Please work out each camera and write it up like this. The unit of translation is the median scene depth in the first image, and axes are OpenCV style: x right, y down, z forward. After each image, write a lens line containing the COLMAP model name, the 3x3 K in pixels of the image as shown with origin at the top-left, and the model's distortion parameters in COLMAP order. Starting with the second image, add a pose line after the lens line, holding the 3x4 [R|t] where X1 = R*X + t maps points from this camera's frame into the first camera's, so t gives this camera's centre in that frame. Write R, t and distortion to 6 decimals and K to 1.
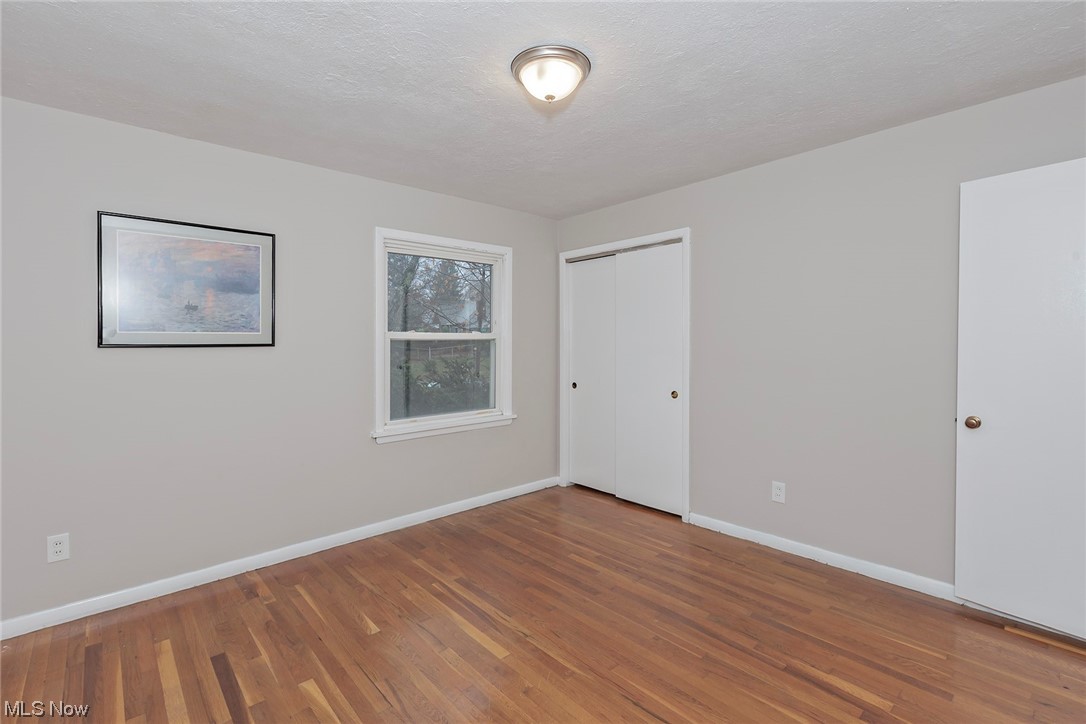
lens RADIAL K [[497.4, 0, 535.3], [0, 497.4, 351.5], [0, 0, 1]] dist [-0.000442, -0.001287]
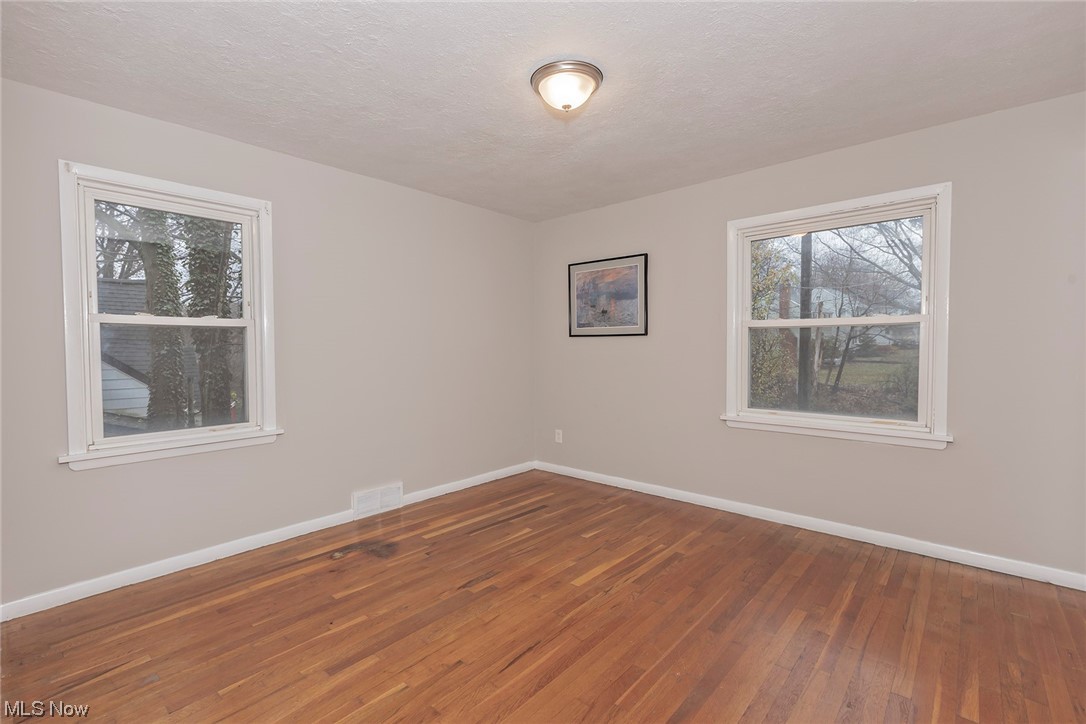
lens RADIAL K [[497.4, 0, 538.9], [0, 497.4, 362.4], [0, 0, 1]] dist [-0.000442, -0.001287]
pose [[0.083966, 0.034481, -0.995872, 0.855896], [-0.014947, 0.999332, 0.033340, 0.024111], [0.996357, 0.012086, 0.084425, 0.613323]]
